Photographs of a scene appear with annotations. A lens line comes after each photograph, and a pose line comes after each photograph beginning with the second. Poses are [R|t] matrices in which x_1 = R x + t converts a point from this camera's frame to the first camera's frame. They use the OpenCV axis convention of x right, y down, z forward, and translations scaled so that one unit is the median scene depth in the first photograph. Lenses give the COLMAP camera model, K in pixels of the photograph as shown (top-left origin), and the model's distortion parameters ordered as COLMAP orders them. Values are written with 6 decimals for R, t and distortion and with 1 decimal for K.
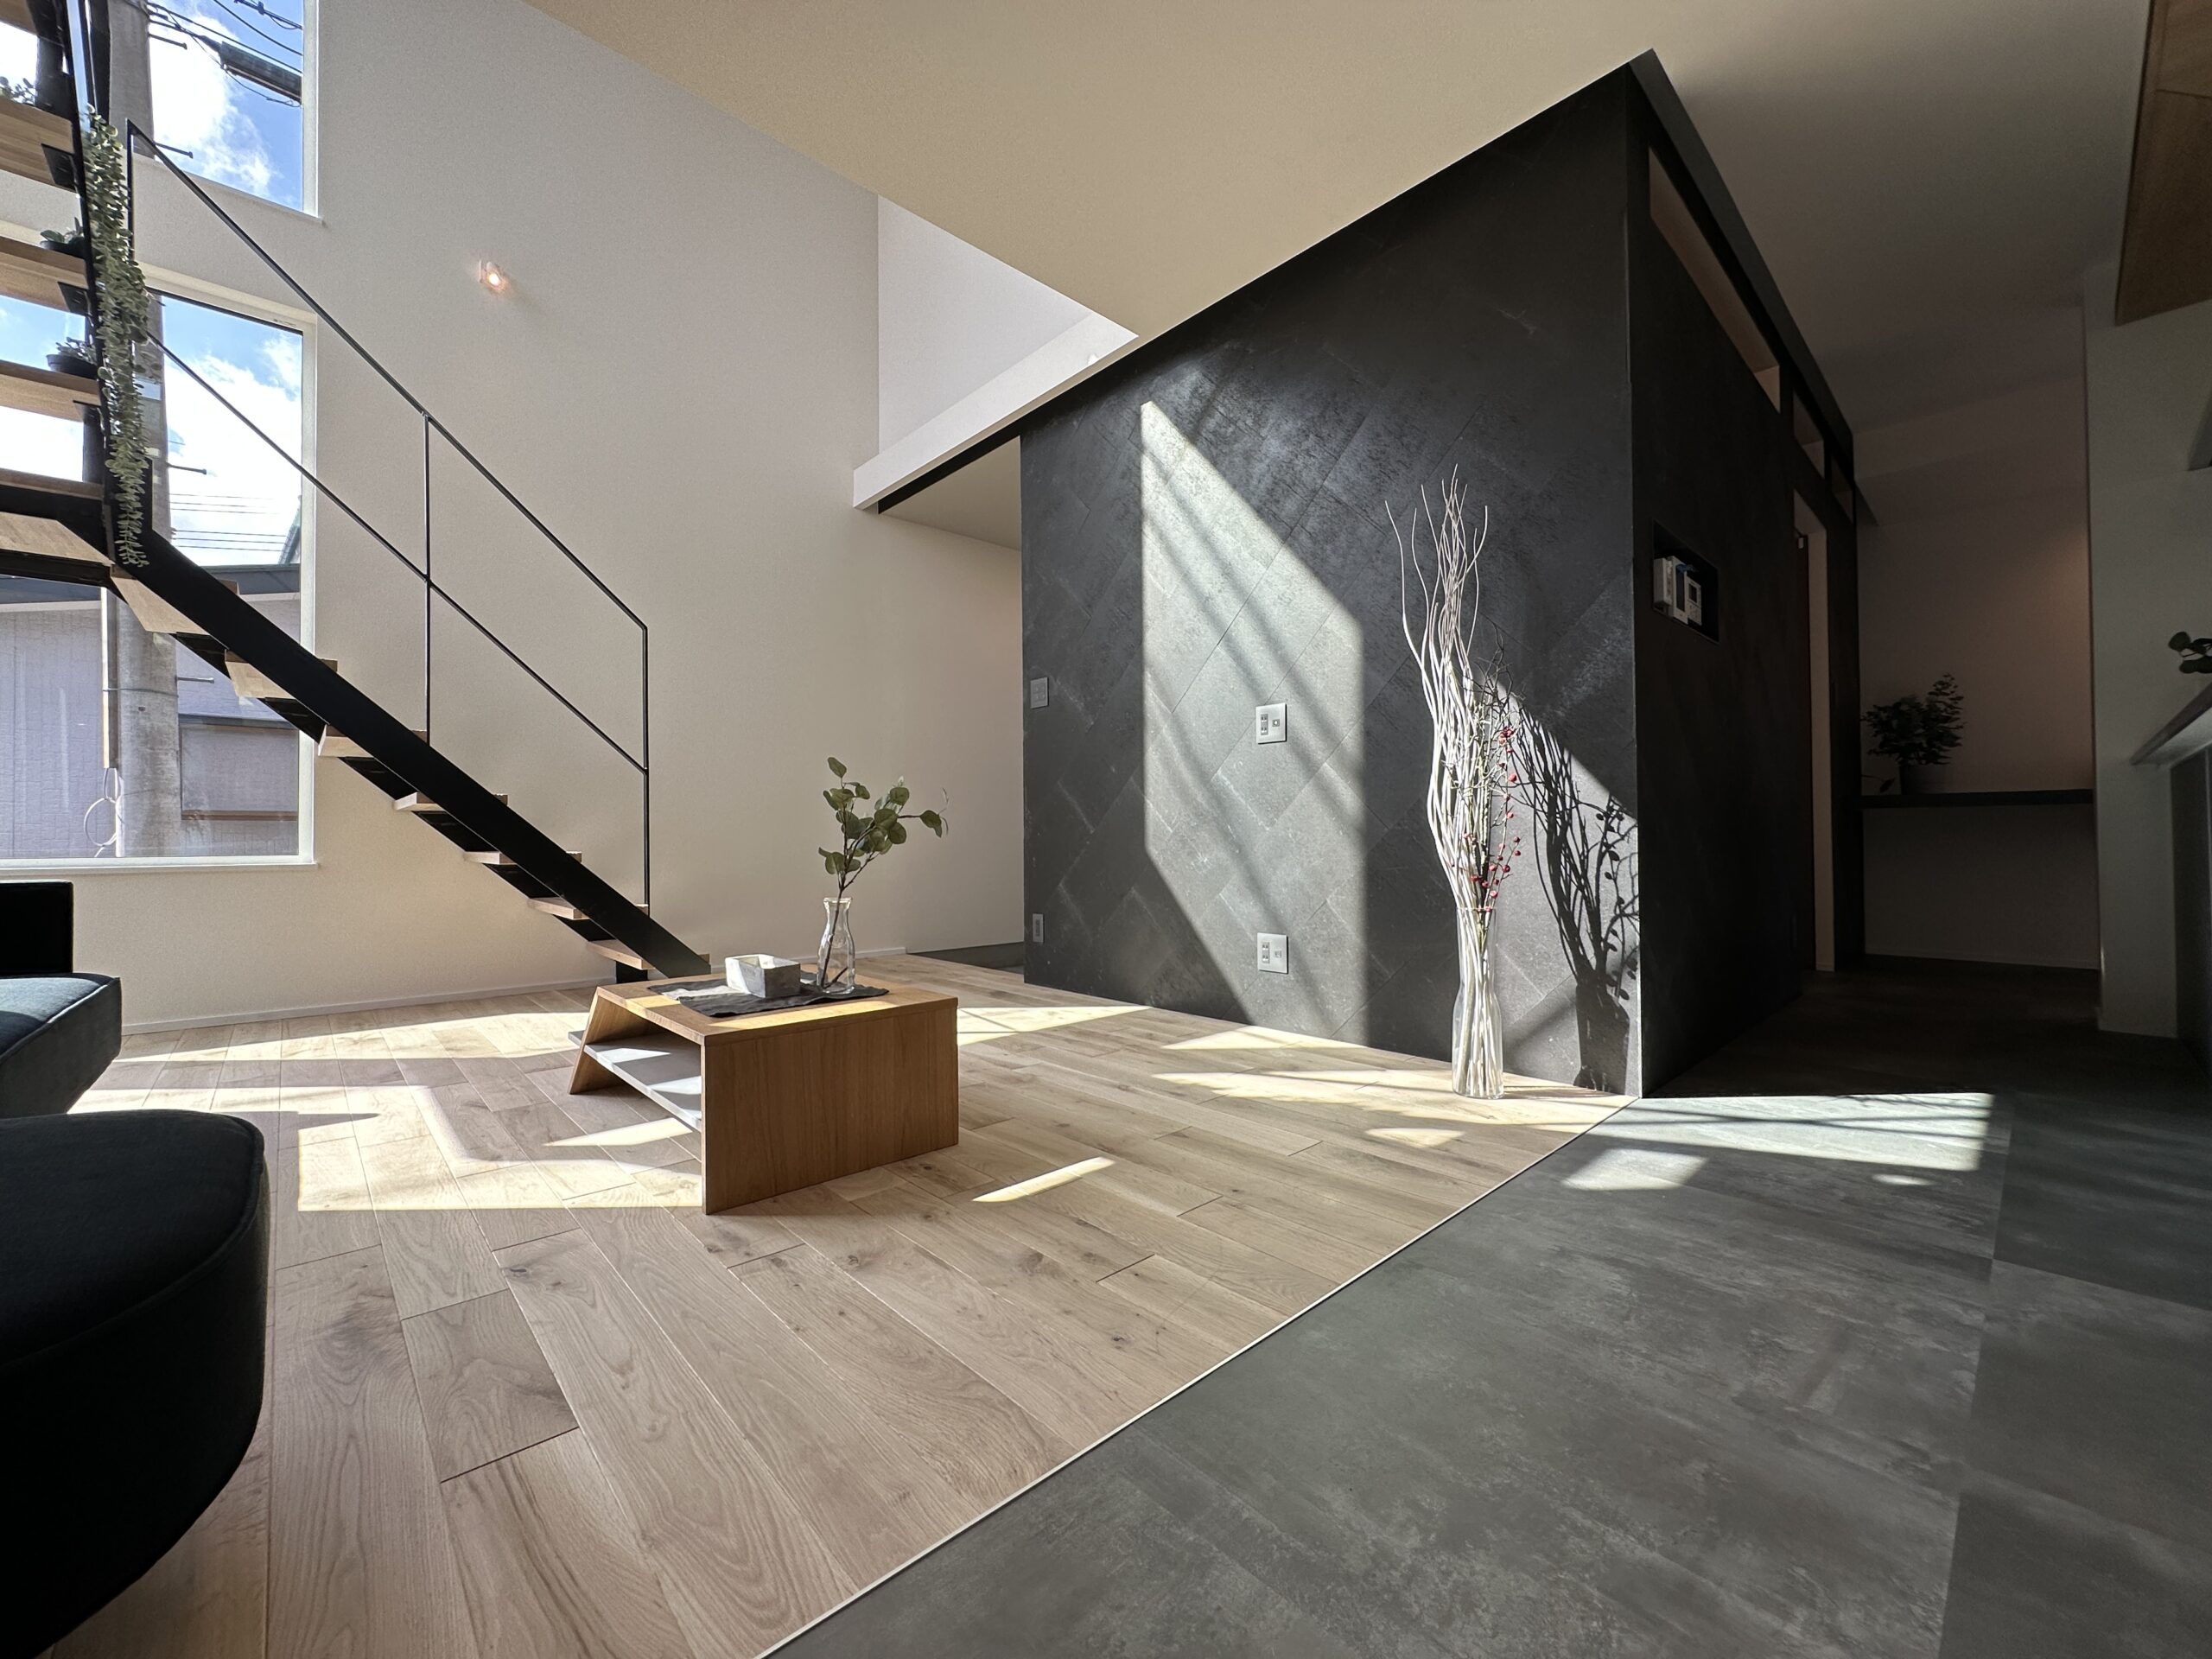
lens RADIAL K [[885.3, 0, 1106.0], [0, 885.3, 829.5], [0, 0, 1]] dist [-0.002671, -0.000292]
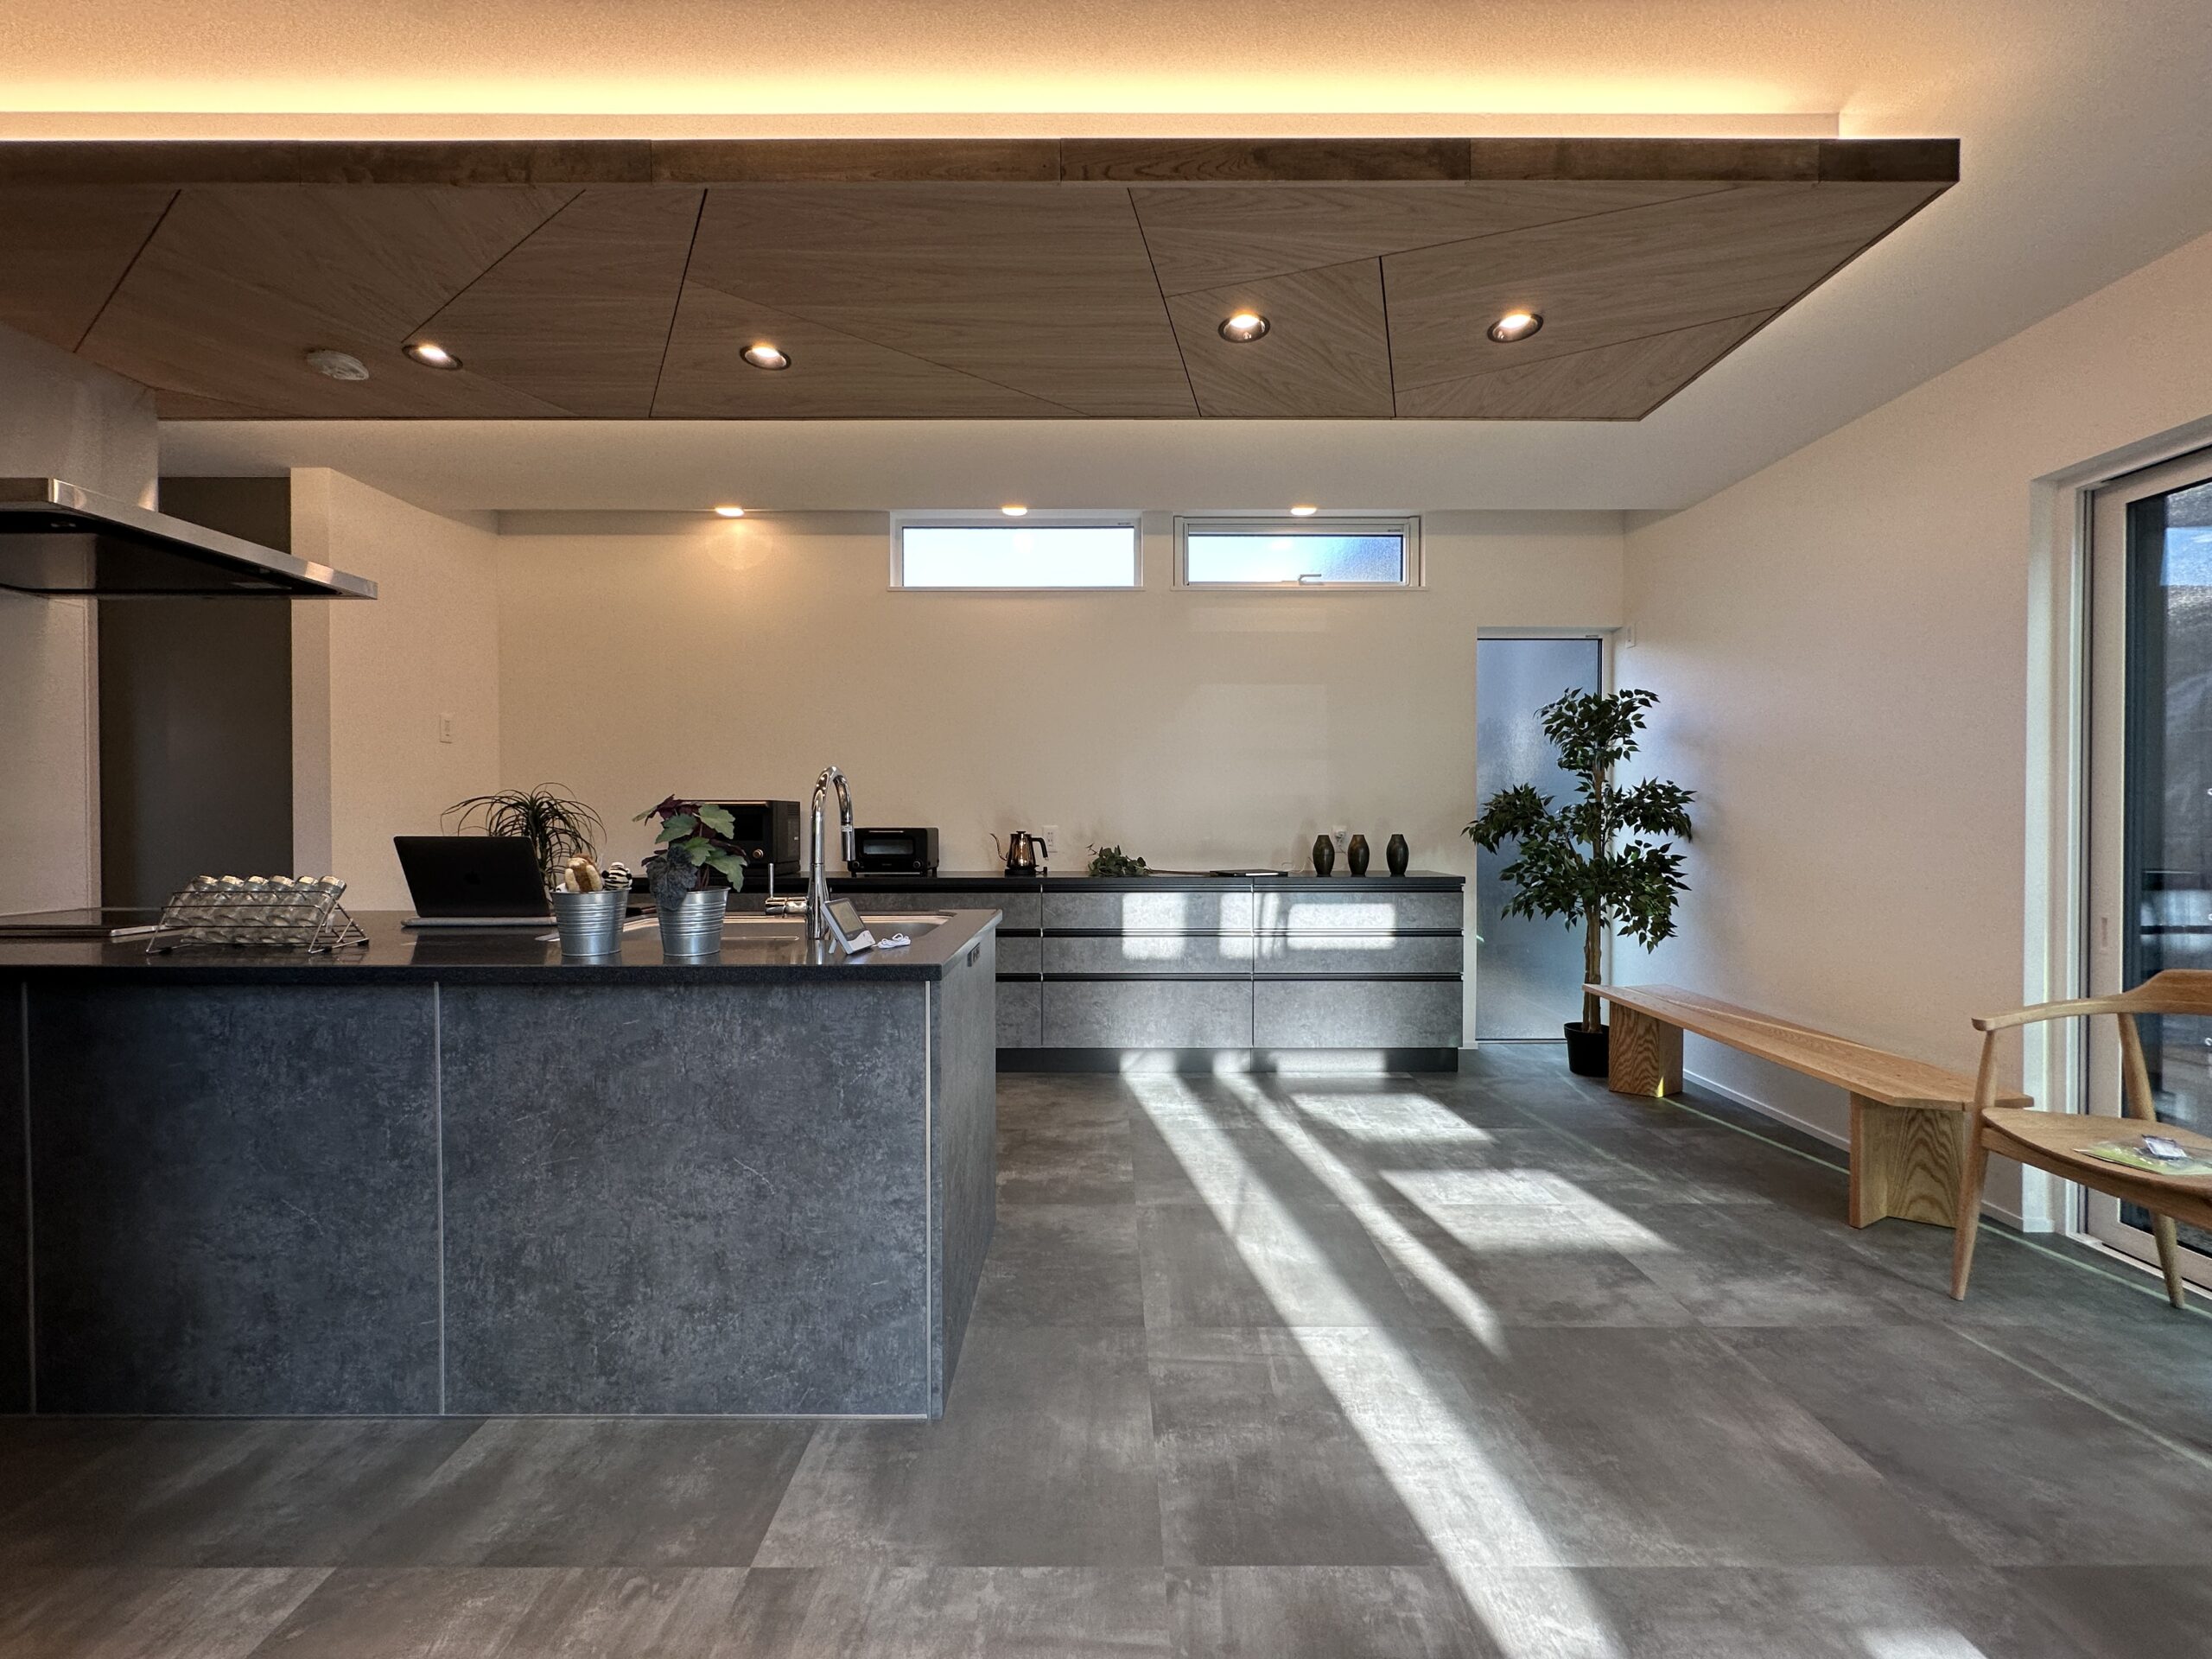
lens RADIAL K [[886.8, 0, 1106.0], [0, 886.8, 829.5], [0, 0, 1]] dist [0.000930, 0.000230]
pose [[-0.731451, -0.000826, 0.681893, 0.008214], [-0.002348, 0.999996, -0.001307, -0.356242], [-0.681890, -0.002557, -0.731450, 1.441357]]
